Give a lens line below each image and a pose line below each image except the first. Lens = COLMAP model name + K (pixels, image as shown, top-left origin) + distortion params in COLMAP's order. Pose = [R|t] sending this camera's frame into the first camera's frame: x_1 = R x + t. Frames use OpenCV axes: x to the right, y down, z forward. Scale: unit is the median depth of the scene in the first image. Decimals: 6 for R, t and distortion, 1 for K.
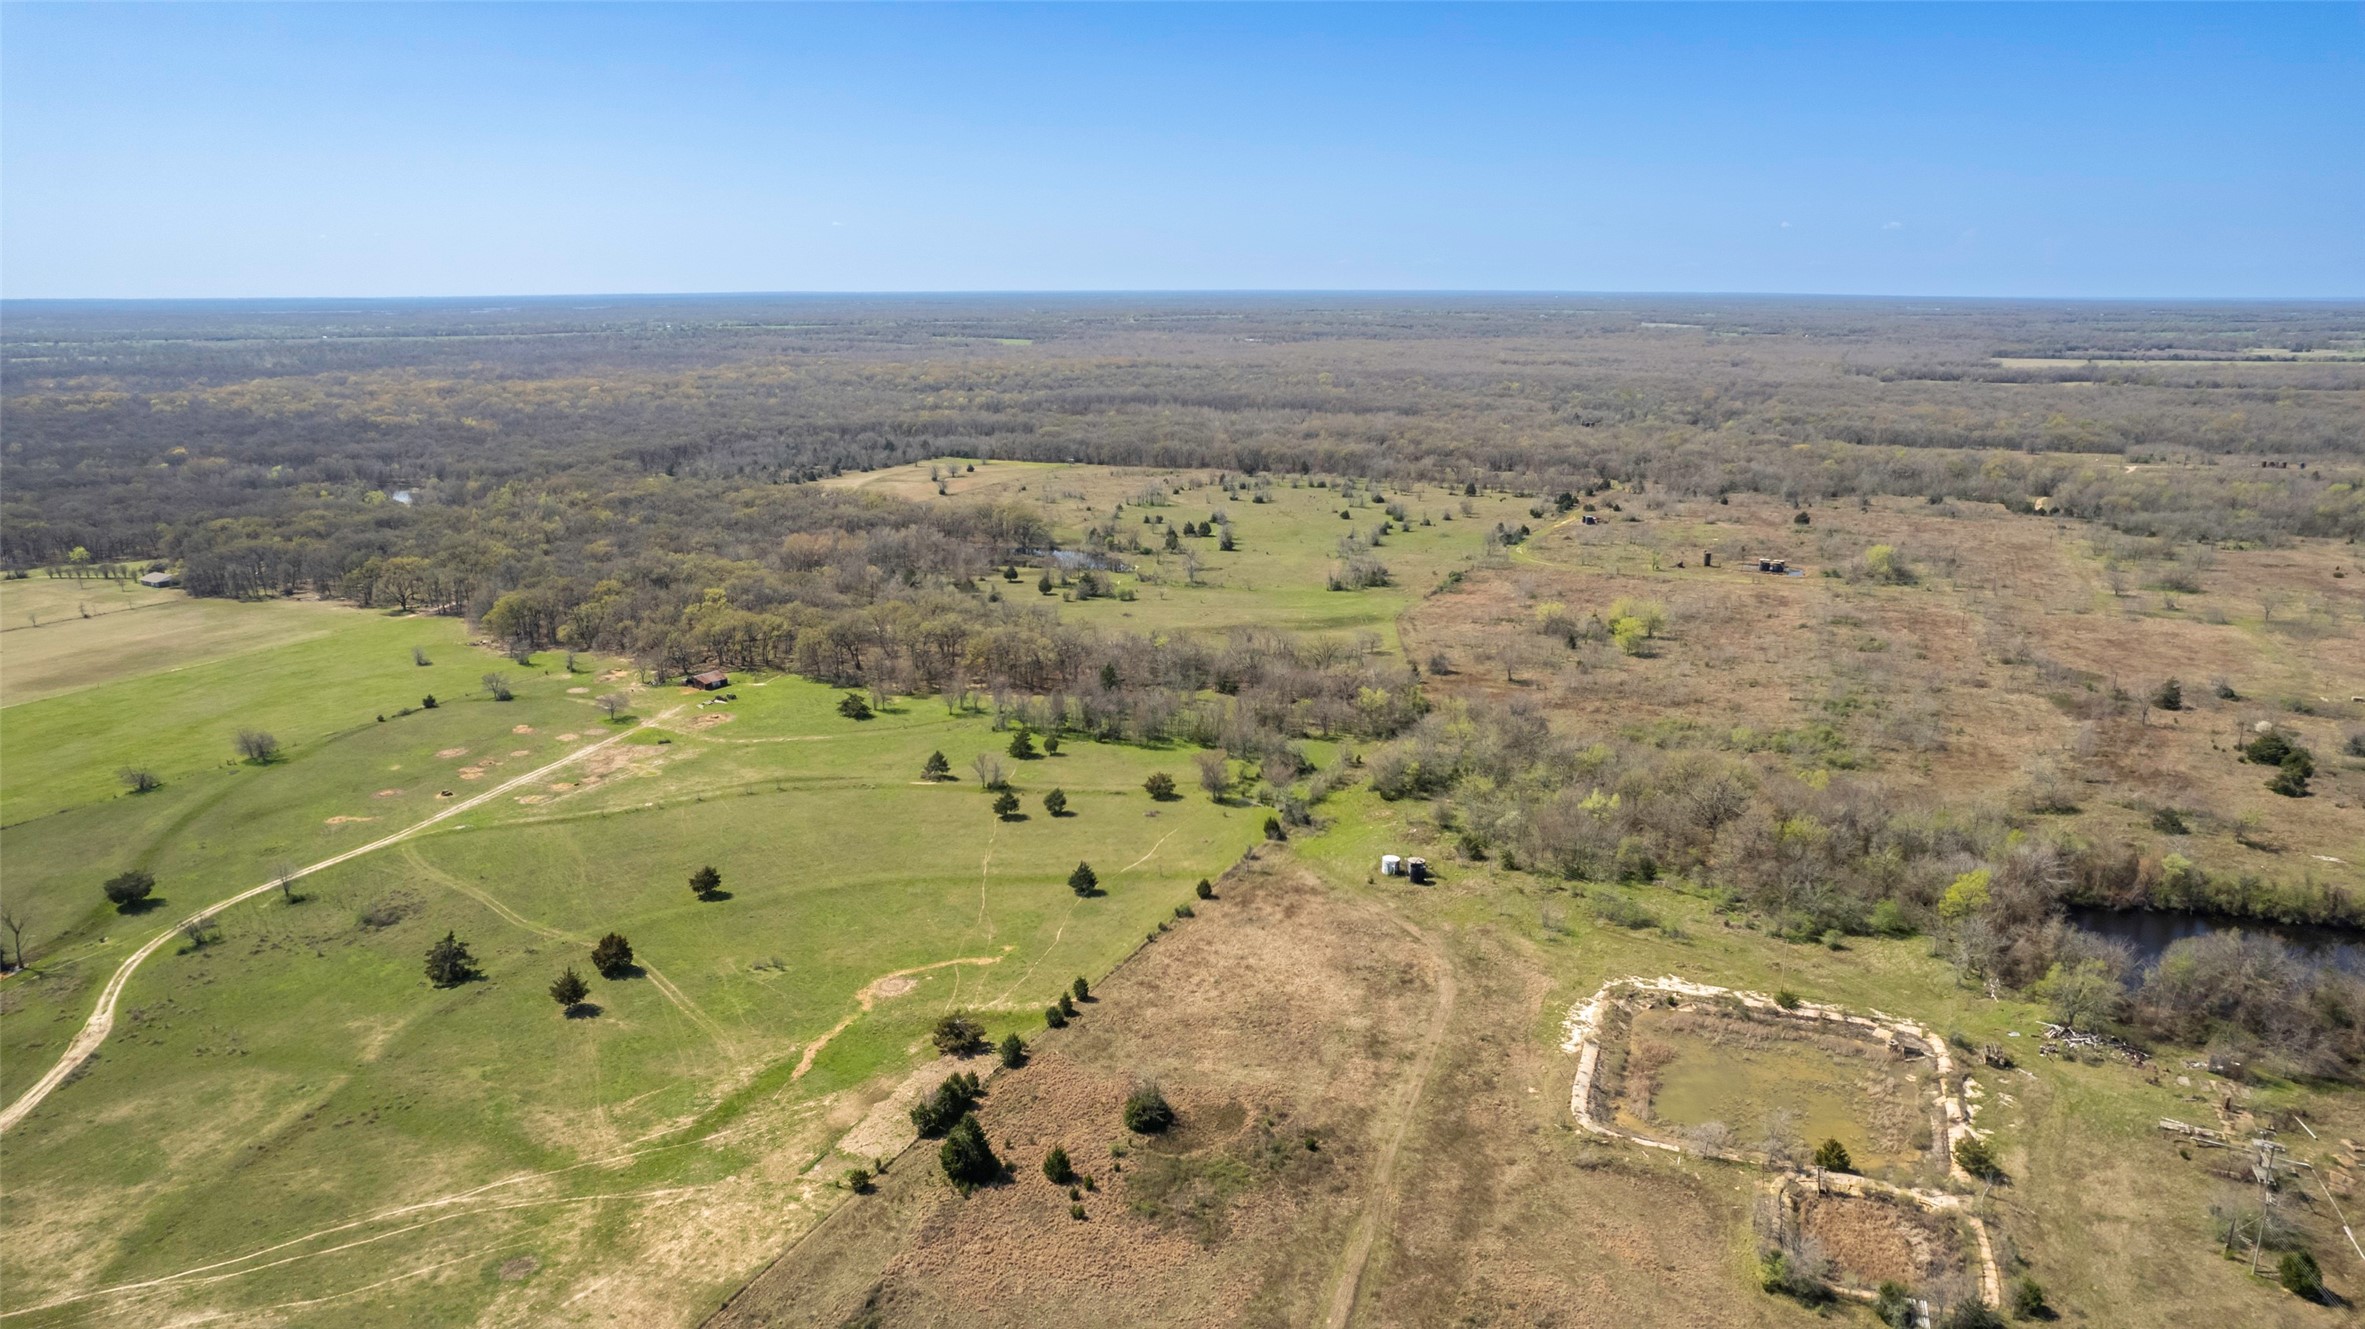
lens RADIAL K [[1508.2, 0, 1185.2], [0, 1508.2, 663.9], [0, 0, 1]] dist [-0.068438, 0.048454]
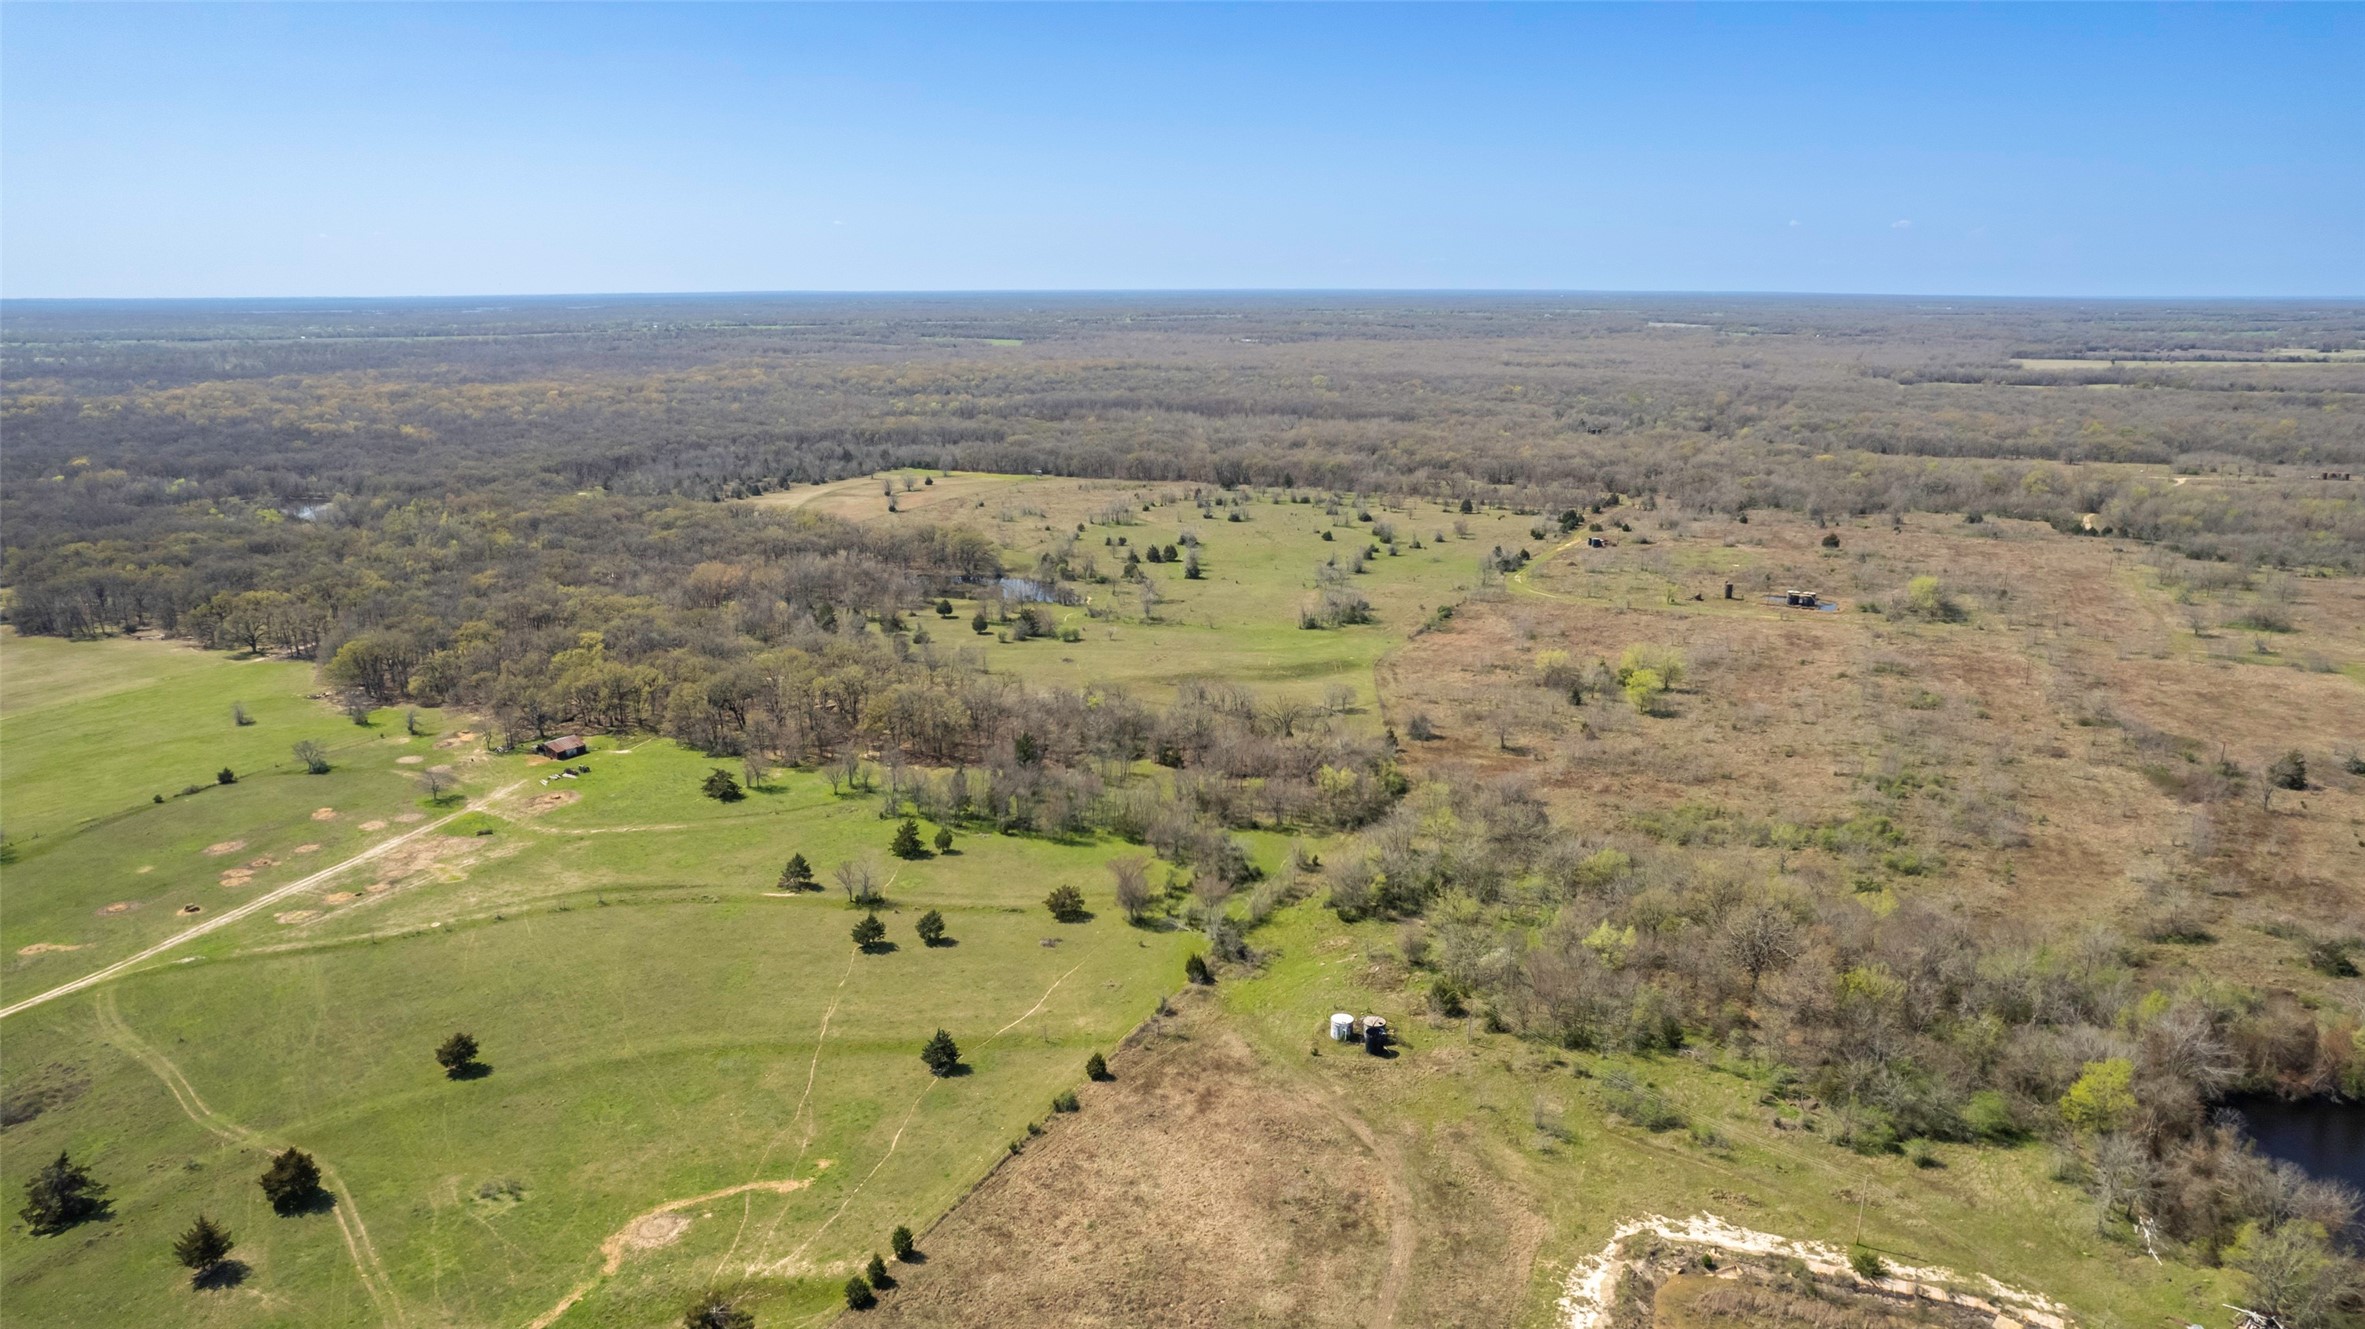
lens RADIAL K [[1514.5, 0, 1184.4], [0, 1514.5, 664.8], [0, 0, 1]] dist [-0.079885, 0.070399]
pose [[0.999995, 0.000363, -0.003216, 0.020061], [-0.000362, 1.000000, 0.000288, -0.018865], [0.003216, -0.000287, 0.999995, 0.076447]]
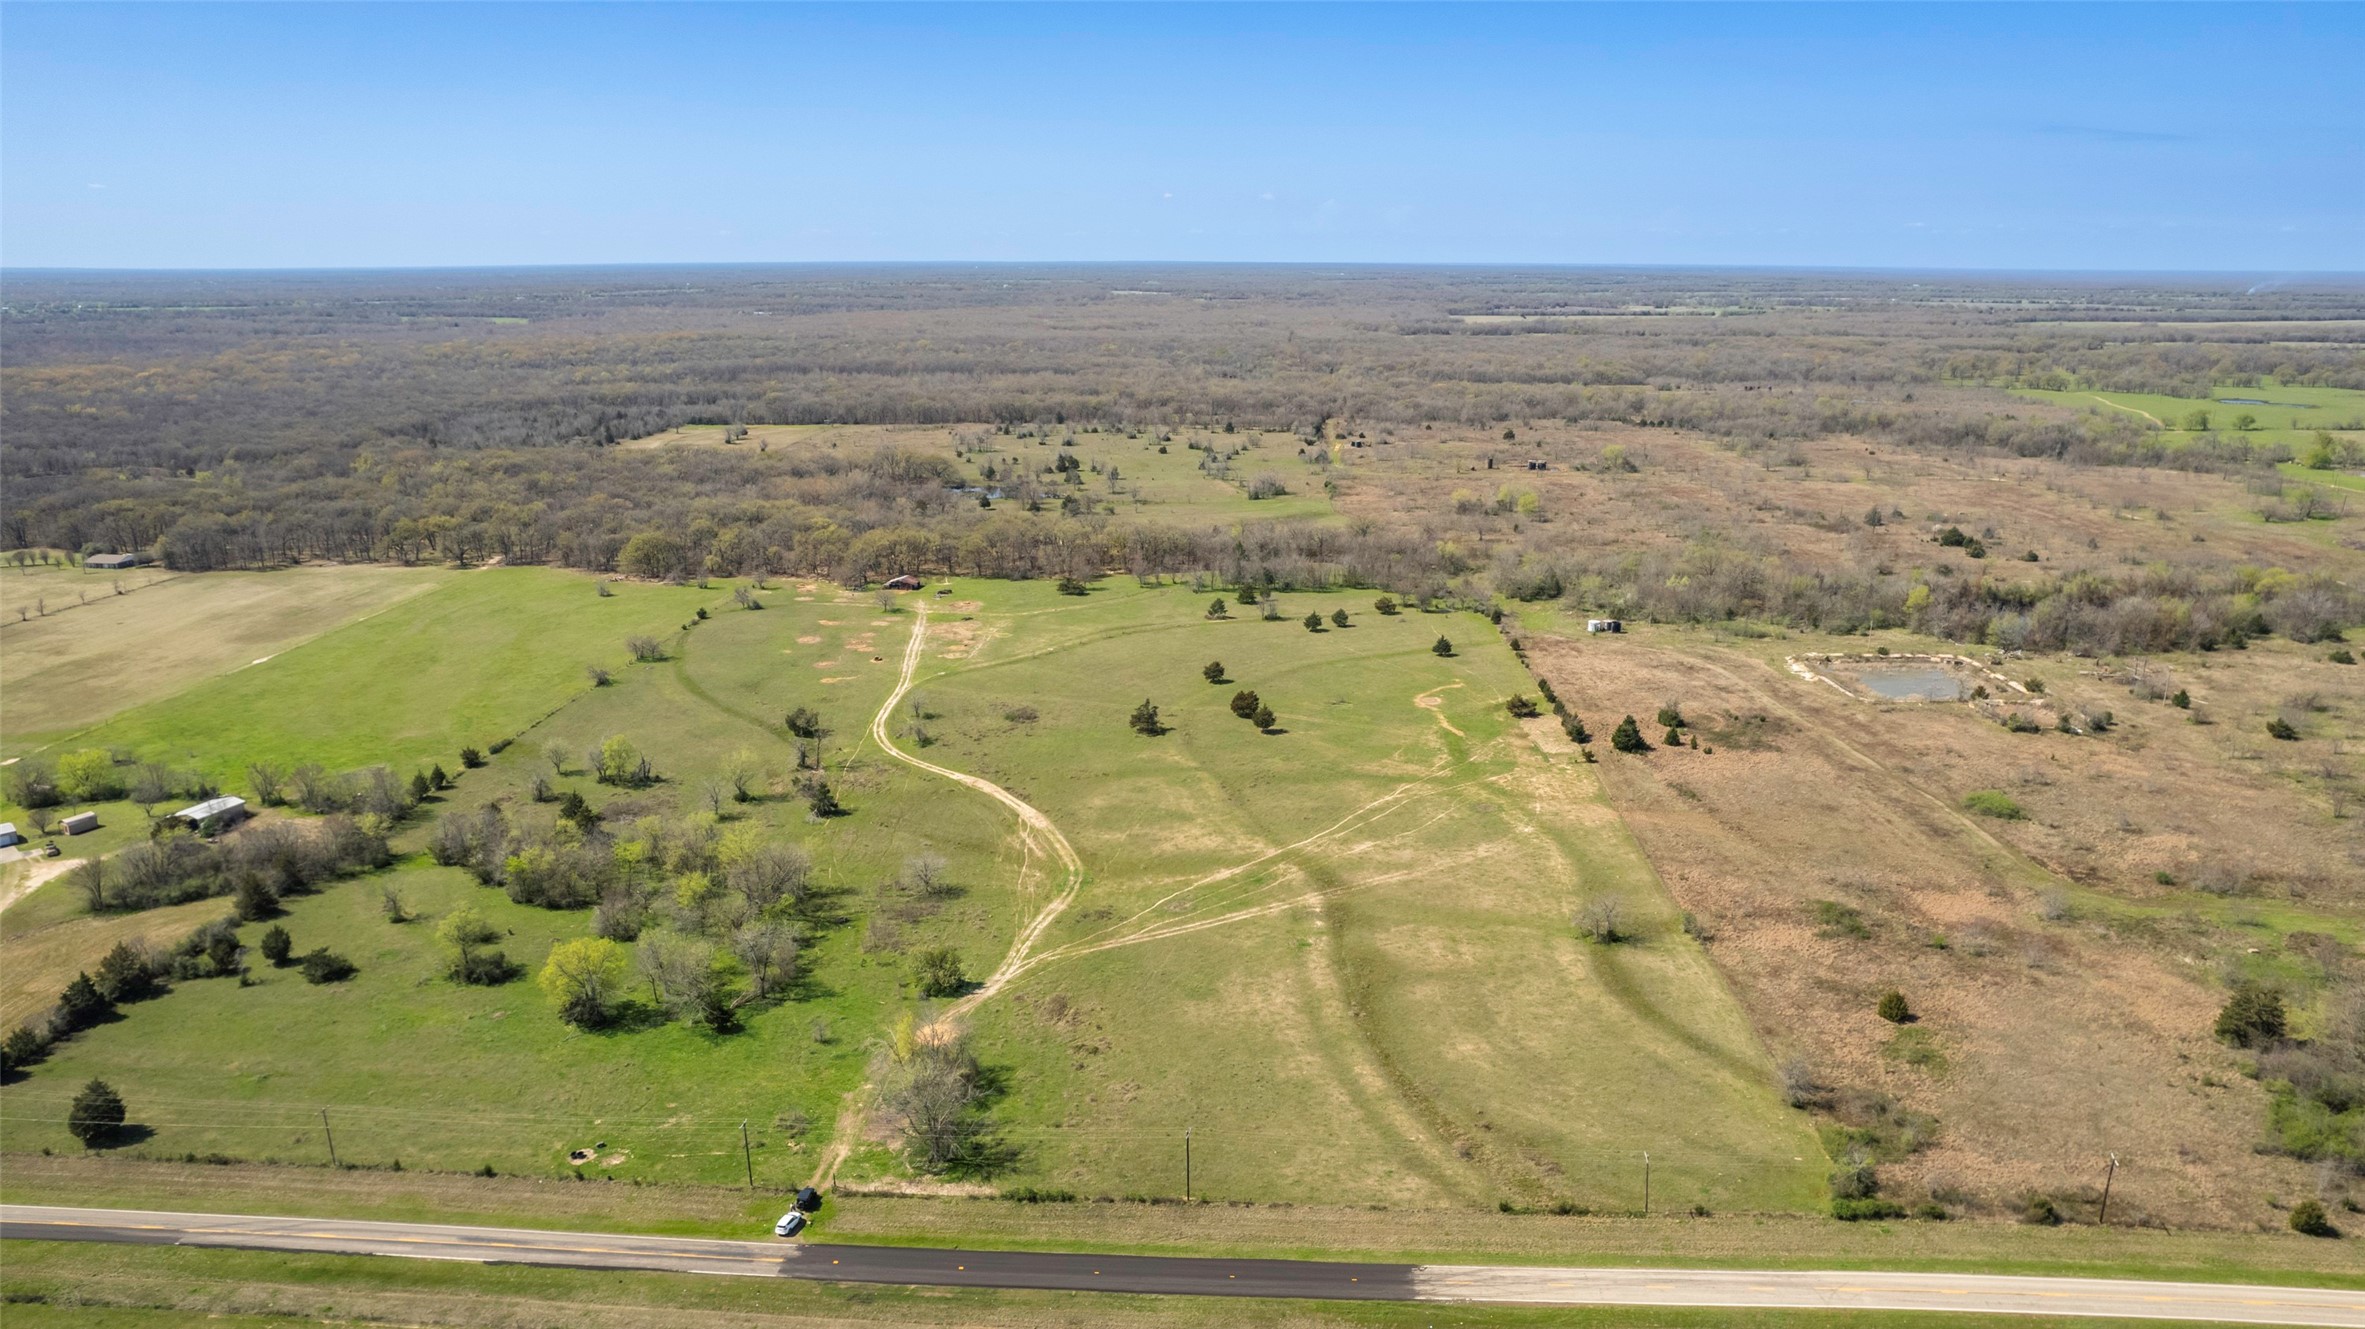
lens RADIAL K [[1571.2, 0, 1180.0], [0, 1571.2, 646.1], [0, 0, 1]] dist [-0.071475, 0.053388]
pose [[0.927785, -0.089367, 0.362255, -0.295980], [0.090396, 0.995805, 0.014146, 0.032428], [-0.362000, 0.019621, 0.931972, -0.123223]]
